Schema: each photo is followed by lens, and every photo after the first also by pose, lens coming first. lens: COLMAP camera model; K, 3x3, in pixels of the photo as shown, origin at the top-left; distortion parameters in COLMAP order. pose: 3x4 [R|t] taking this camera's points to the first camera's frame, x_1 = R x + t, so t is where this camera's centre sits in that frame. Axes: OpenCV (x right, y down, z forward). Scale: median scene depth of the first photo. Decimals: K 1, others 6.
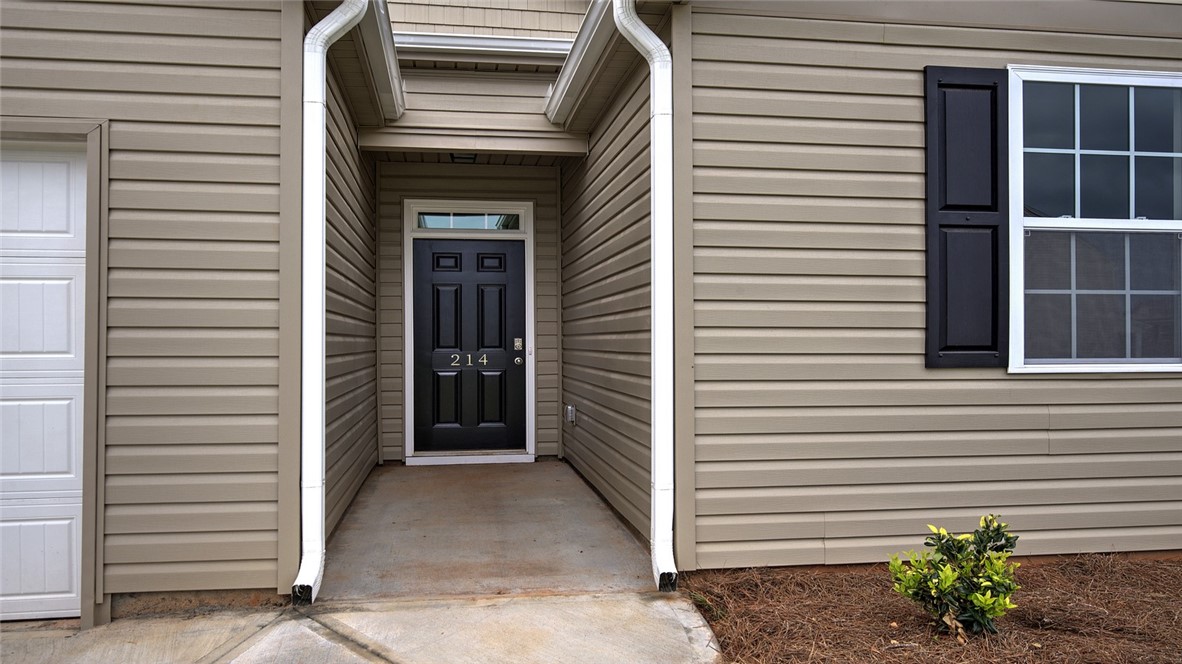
lens RADIAL K [[930.0, 0, 591.1], [0, 930.0, 334.2], [0, 0, 1]] dist [0.004776, 0.001847]
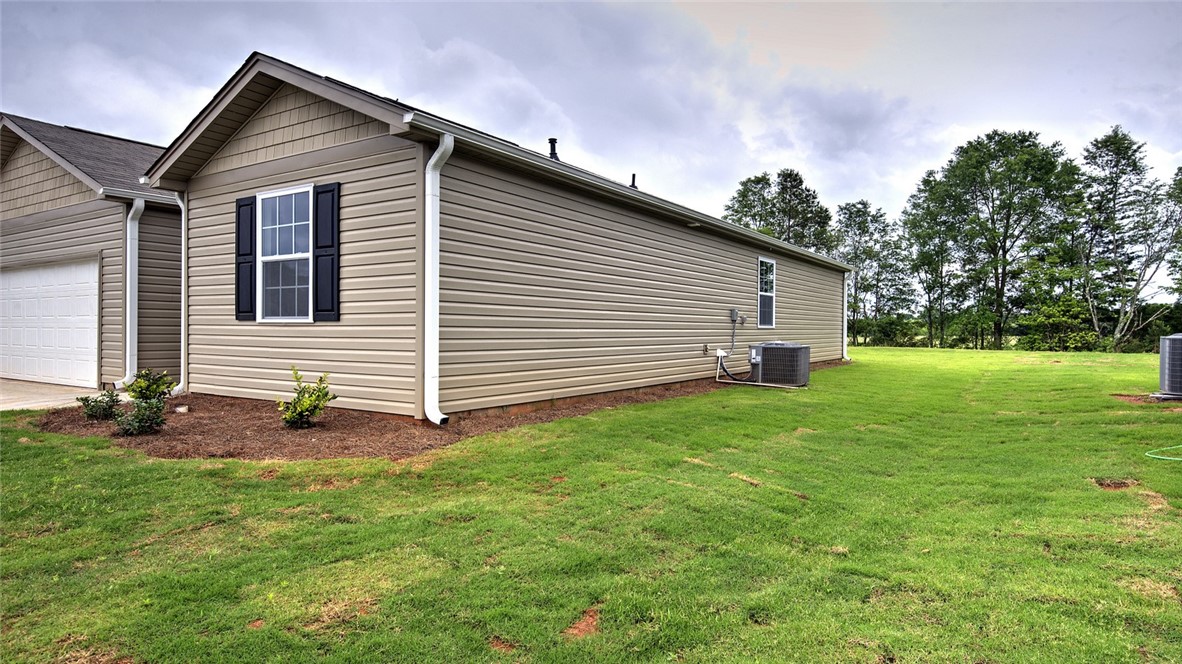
lens RADIAL K [[680.1, 0, 587.8], [0, 680.1, 328.1], [0, 0, 1]] dist [0.000622, 0.000028]
pose [[0.744974, 0.006597, -0.667061, 2.253097], [0.005427, 0.999858, 0.015948, 0.032708], [0.667072, -0.015501, 0.744832, 0.262779]]
